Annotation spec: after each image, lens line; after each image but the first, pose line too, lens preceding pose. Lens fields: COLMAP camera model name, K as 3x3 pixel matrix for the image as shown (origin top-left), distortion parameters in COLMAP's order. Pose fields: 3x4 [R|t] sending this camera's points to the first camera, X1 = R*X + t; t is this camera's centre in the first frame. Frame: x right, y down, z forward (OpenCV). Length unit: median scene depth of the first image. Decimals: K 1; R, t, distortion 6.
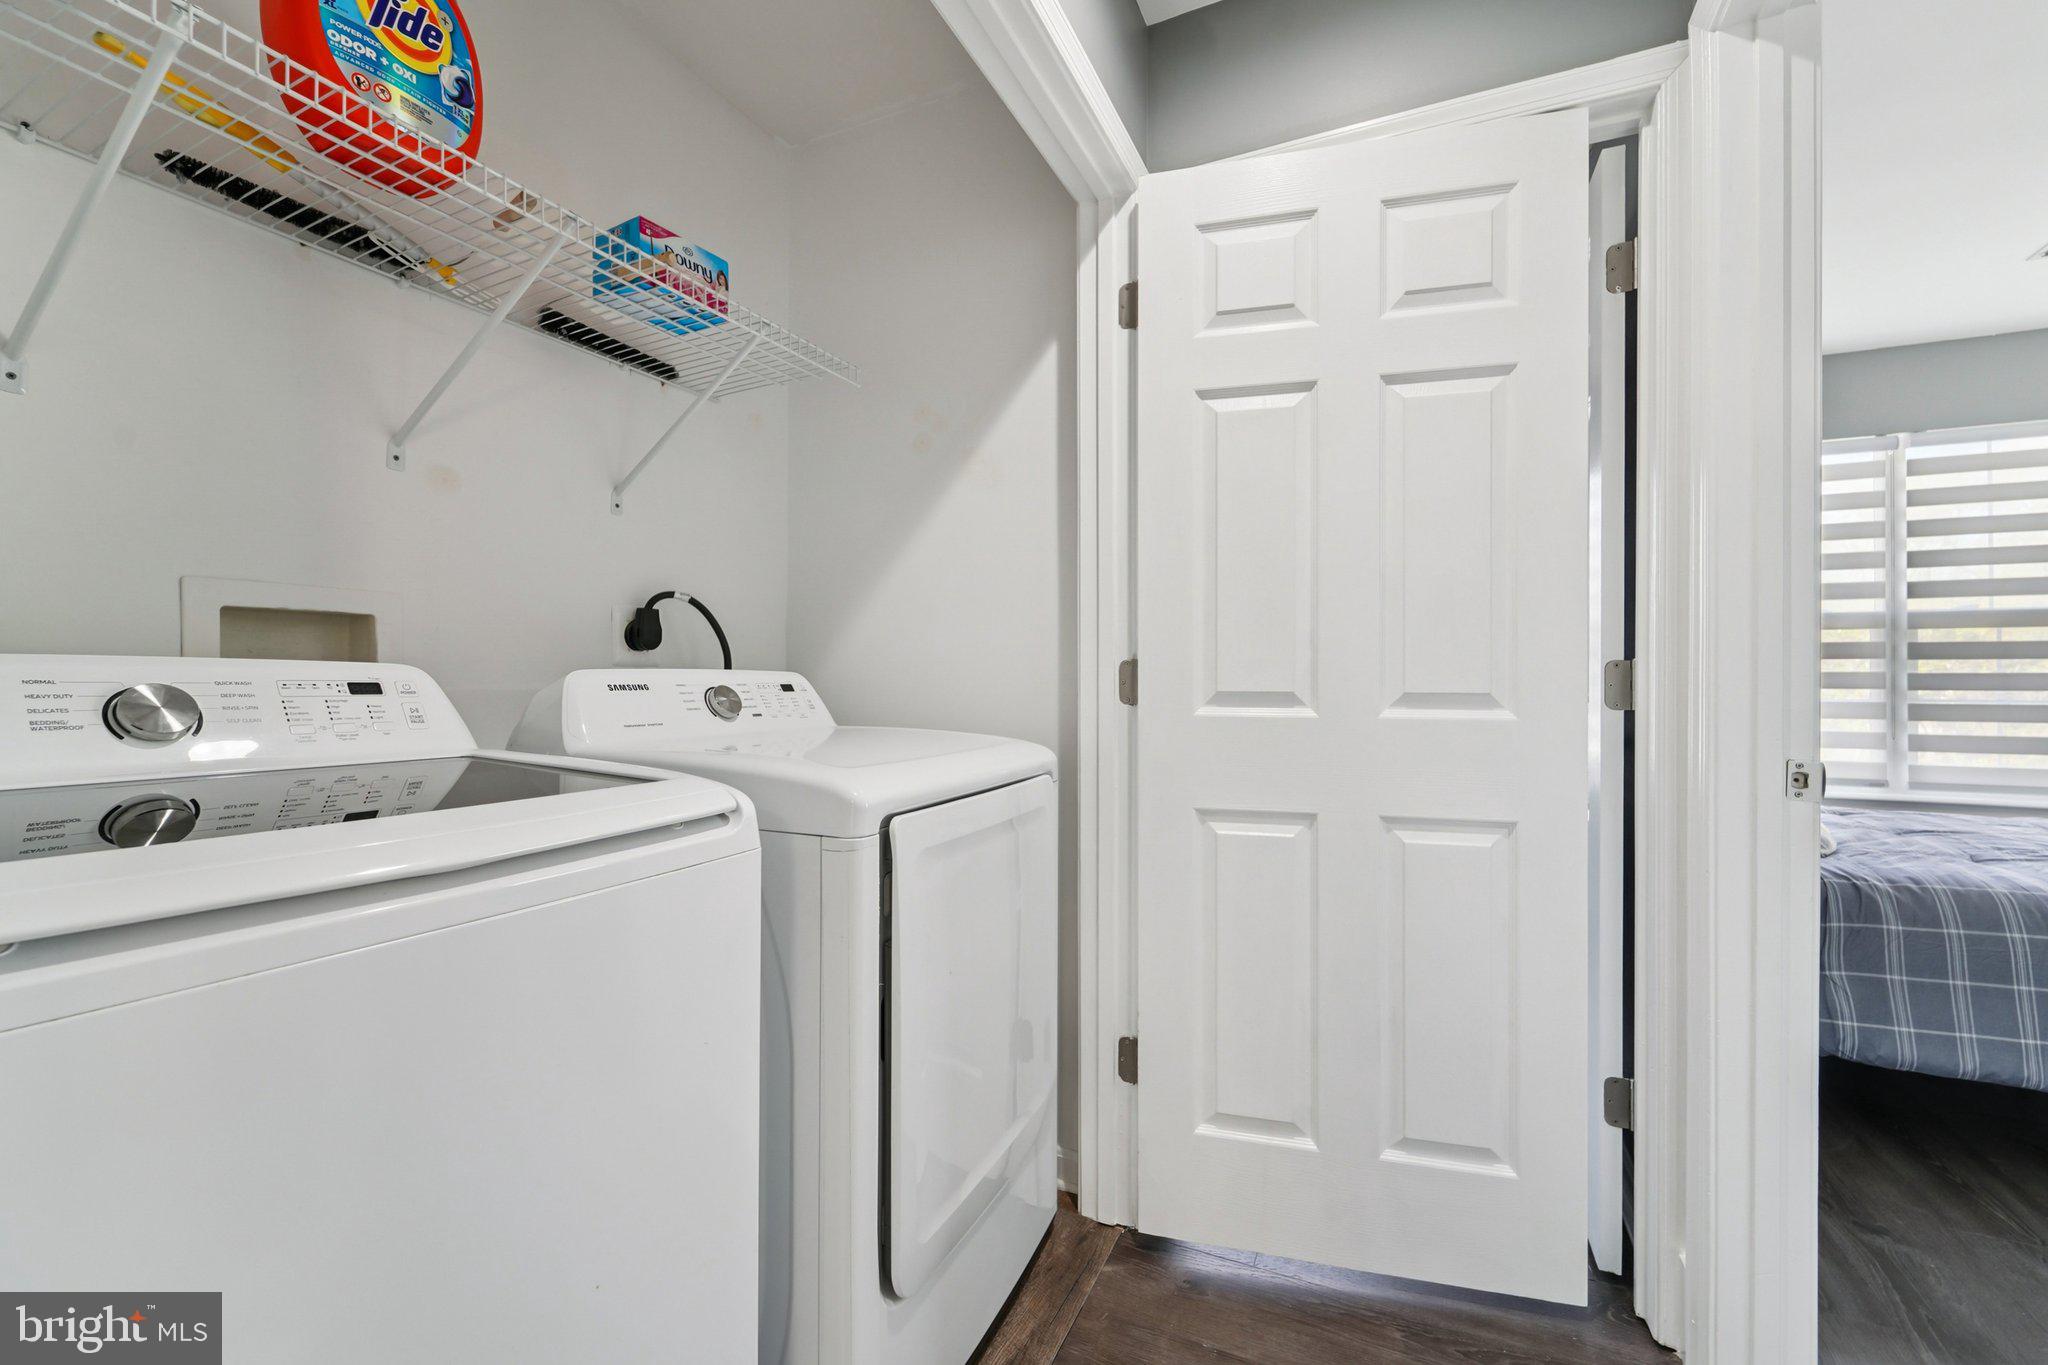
lens RADIAL K [[840.0, 0, 1029.2], [0, 840.0, 693.6], [0, 0, 1]] dist [0.000063, -0.000191]
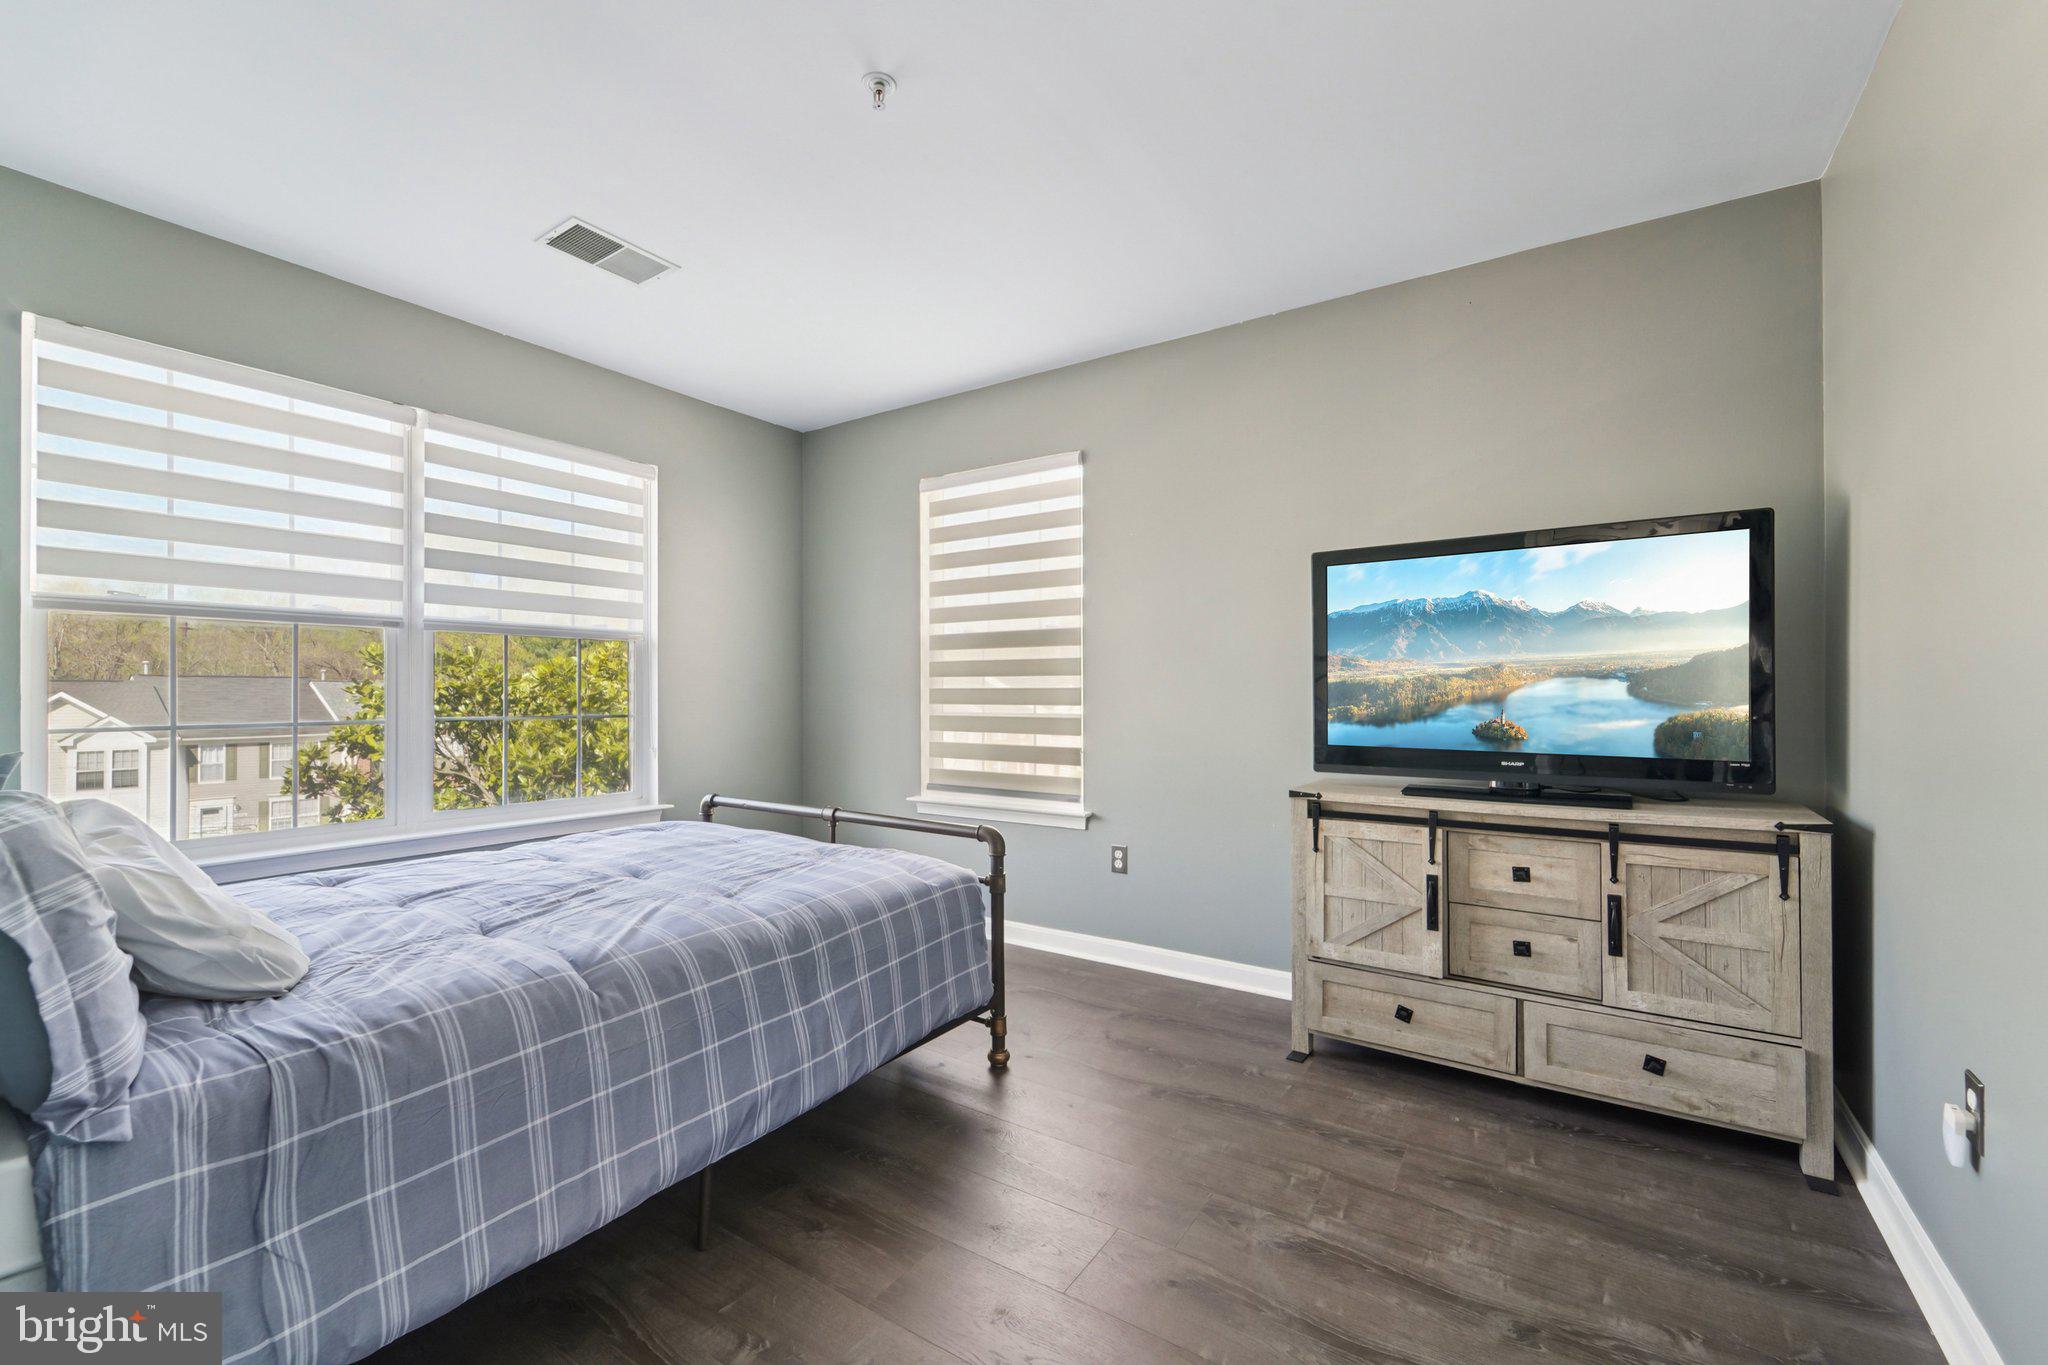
lens RADIAL K [[840.0, 0, 1029.2], [0, 840.0, 693.6], [0, 0, 1]] dist [0.000063, -0.000191]
pose [[0.150807, 0.010809, 0.988504, 0.488895], [0.002691, 0.999932, -0.011345, -0.011962], [-0.988560, 0.004371, 0.150768, 0.434908]]
